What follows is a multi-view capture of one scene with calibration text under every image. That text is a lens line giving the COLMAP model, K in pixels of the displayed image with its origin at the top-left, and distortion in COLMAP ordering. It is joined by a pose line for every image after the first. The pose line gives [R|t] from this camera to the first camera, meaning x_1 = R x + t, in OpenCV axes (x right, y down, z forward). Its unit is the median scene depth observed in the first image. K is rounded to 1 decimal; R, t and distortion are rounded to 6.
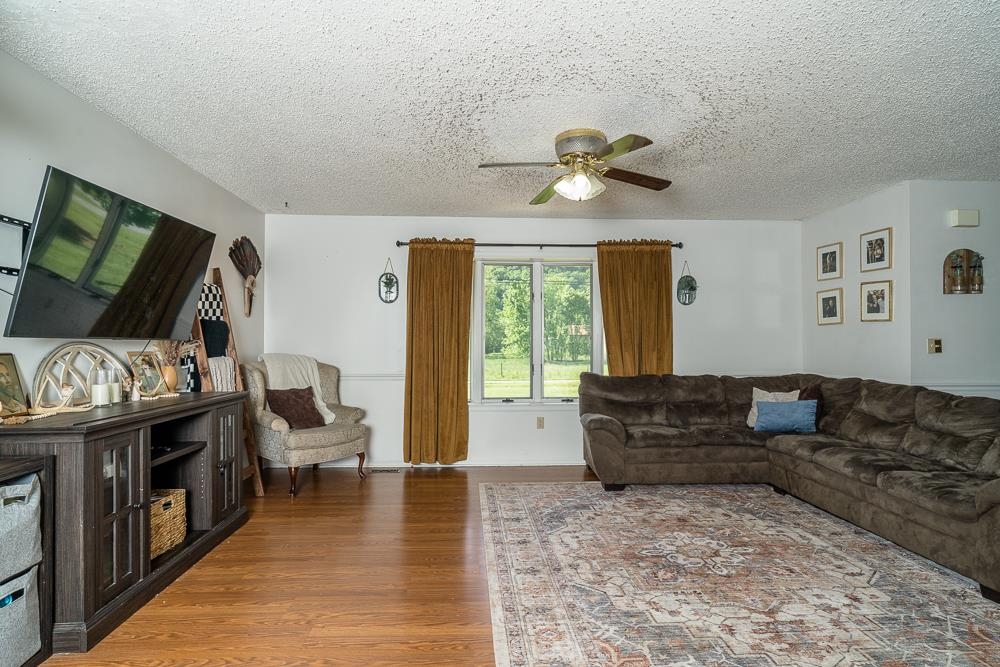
lens RADIAL K [[522.7, 0, 497.7], [0, 522.7, 335.0], [0, 0, 1]] dist [-0.003311, 0.000801]
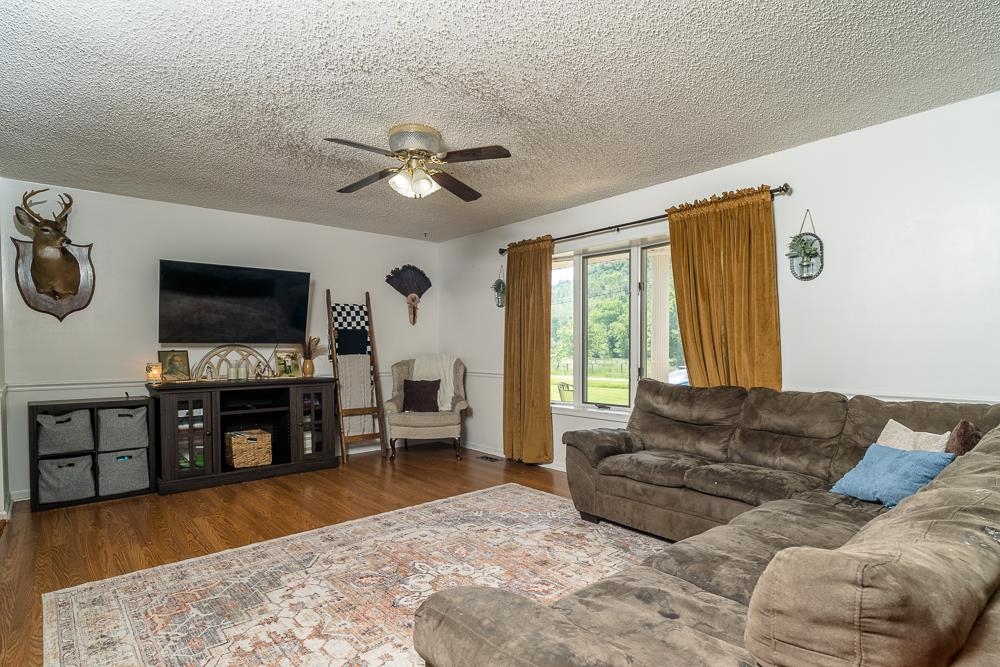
lens RADIAL K [[522.7, 0, 482.6], [0, 522.7, 357.9], [0, 0, 1]] dist [-0.003311, 0.000801]
pose [[0.604808, 0.014818, -0.796233, 0.829439], [0.019303, 0.999260, 0.033259, 0.009982], [0.796137, -0.035485, 0.604075, 0.402016]]
